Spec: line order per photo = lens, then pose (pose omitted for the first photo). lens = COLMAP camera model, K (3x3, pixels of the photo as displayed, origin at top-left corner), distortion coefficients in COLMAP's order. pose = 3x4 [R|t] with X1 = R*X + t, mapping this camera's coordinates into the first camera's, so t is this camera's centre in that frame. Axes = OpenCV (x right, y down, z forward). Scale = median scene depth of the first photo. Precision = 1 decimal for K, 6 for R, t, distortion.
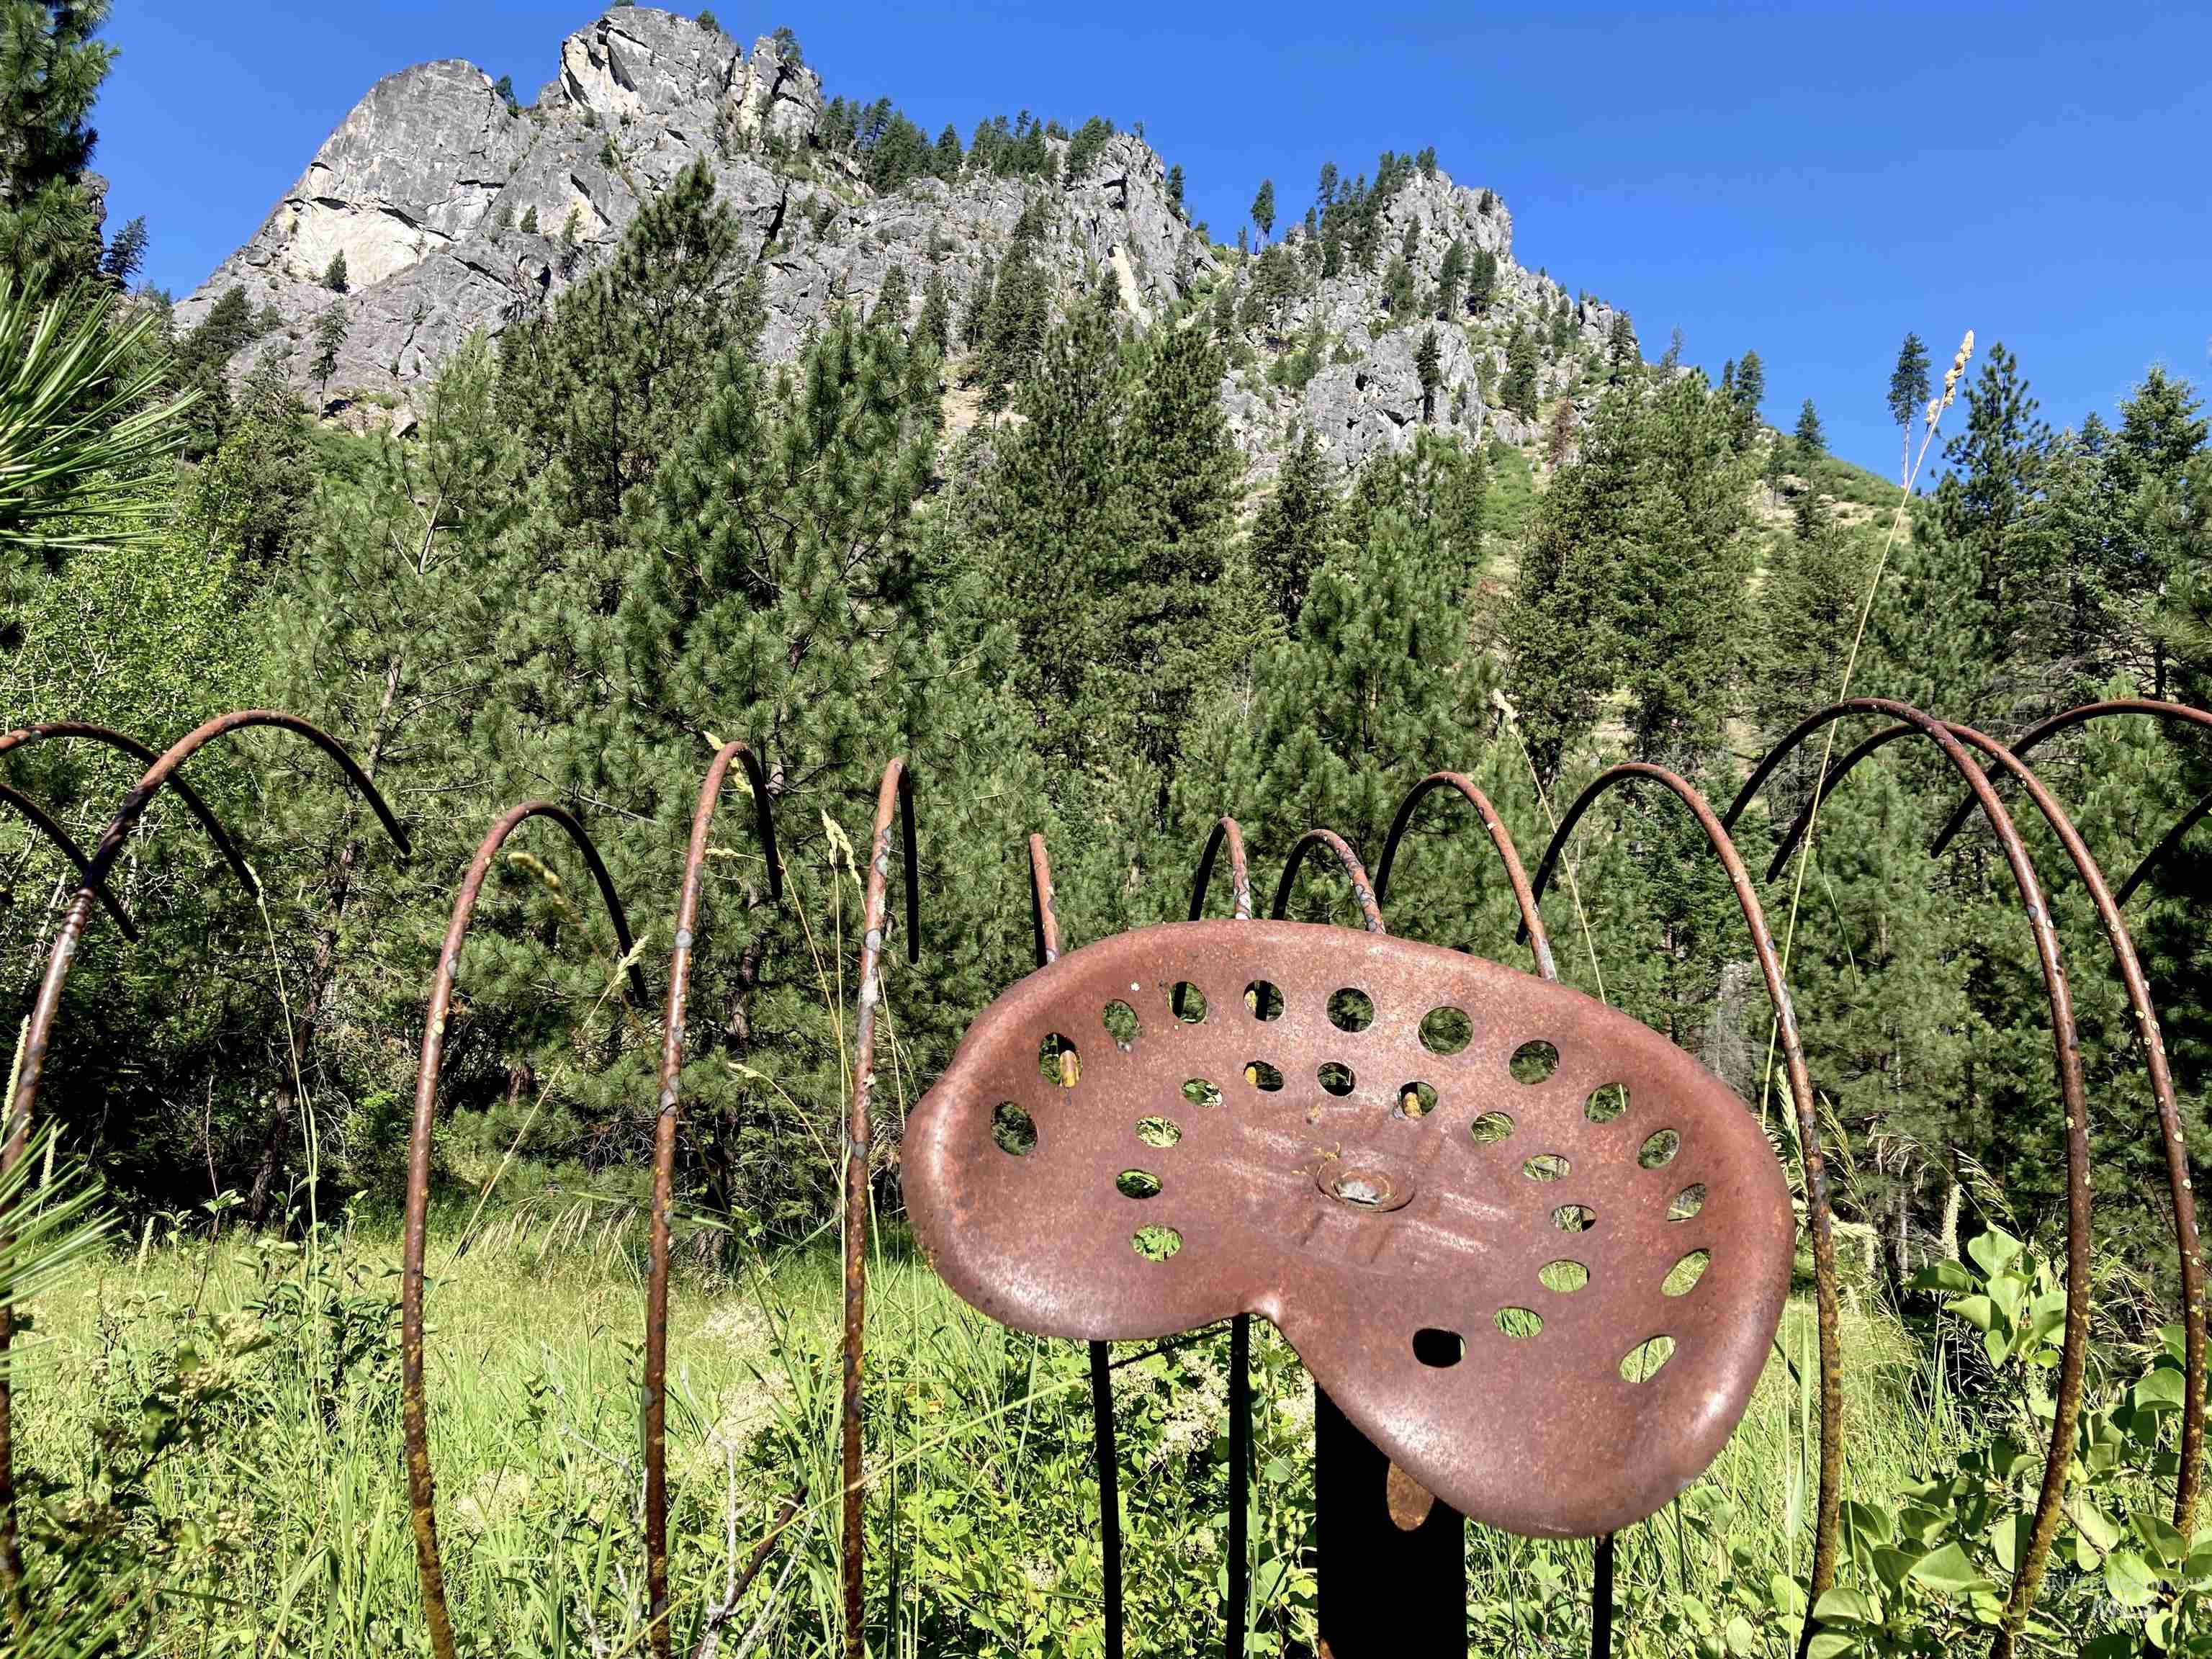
lens RADIAL K [[1760.8, 0, 1106.0], [0, 1760.8, 829.5], [0, 0, 1]] dist [0.043175, -0.090225]
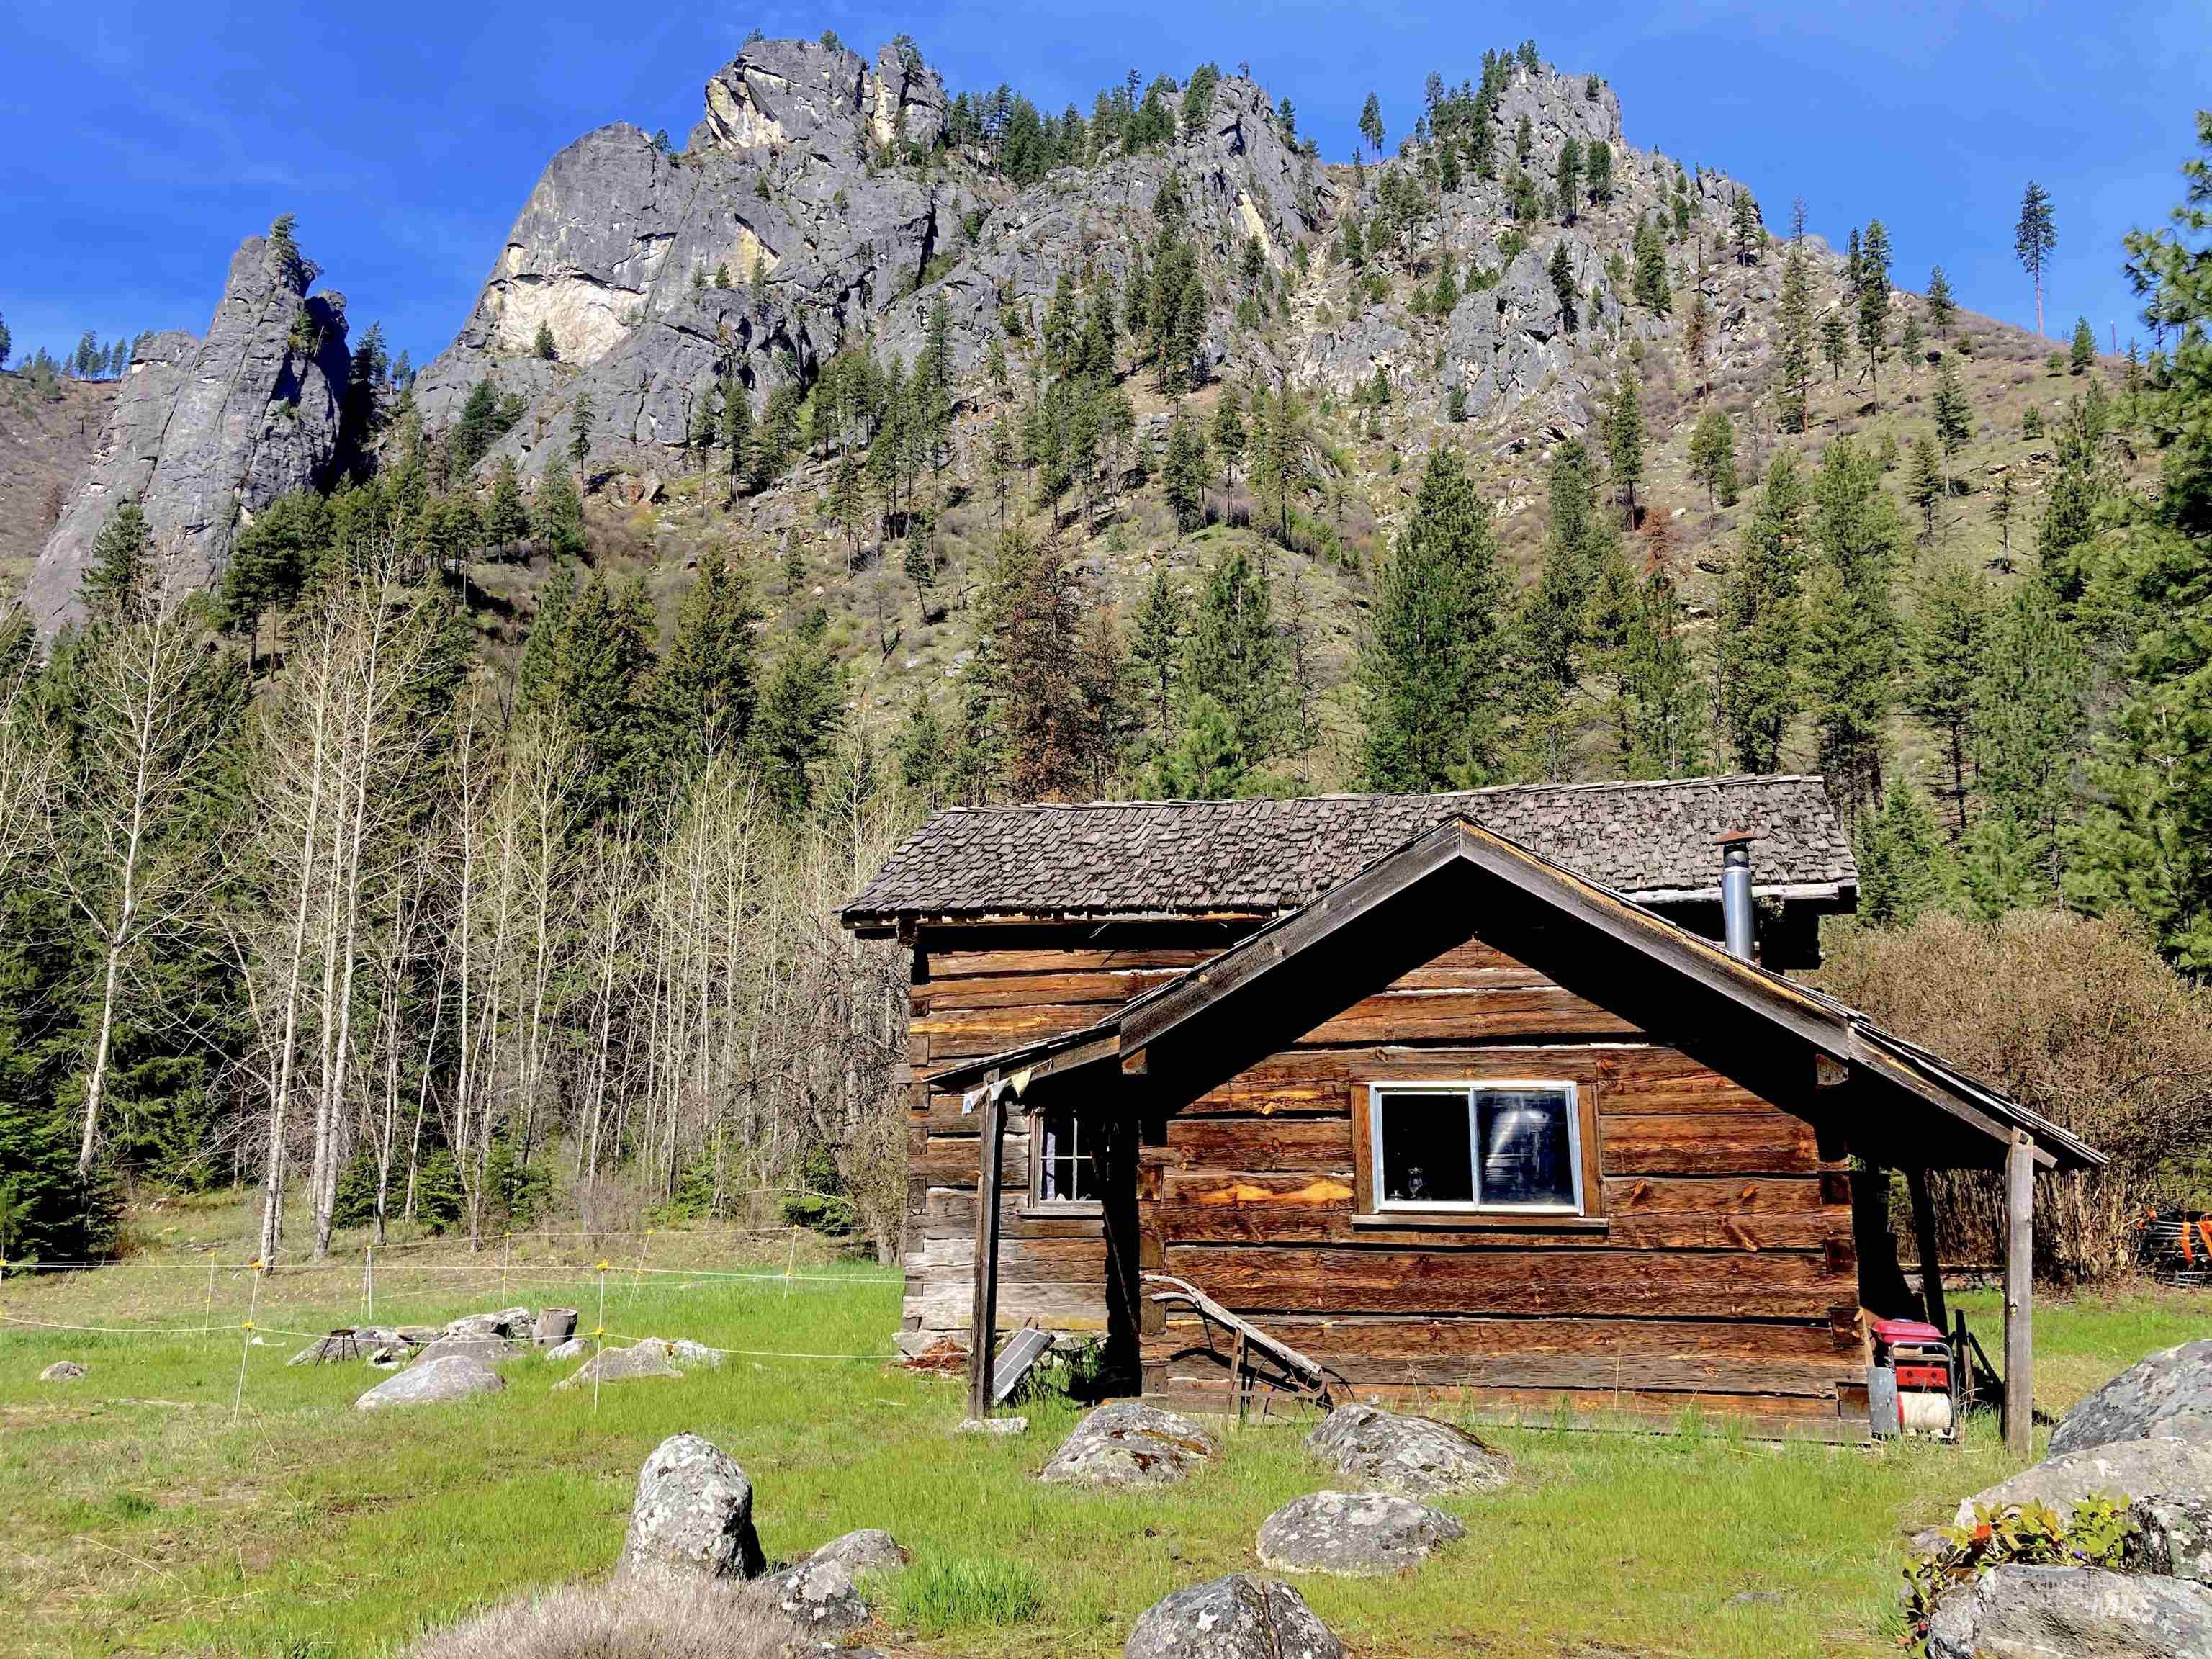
lens RADIAL K [[1800.8, 0, 1125.2], [0, 1800.8, 830.4], [0, 0, 1]] dist [0.008168, 0.007384]
pose [[0.988812, -0.128368, -0.075981, -0.031369], [0.132865, 0.989470, 0.057415, -0.029669], [0.067811, -0.066868, 0.995455, -0.095847]]
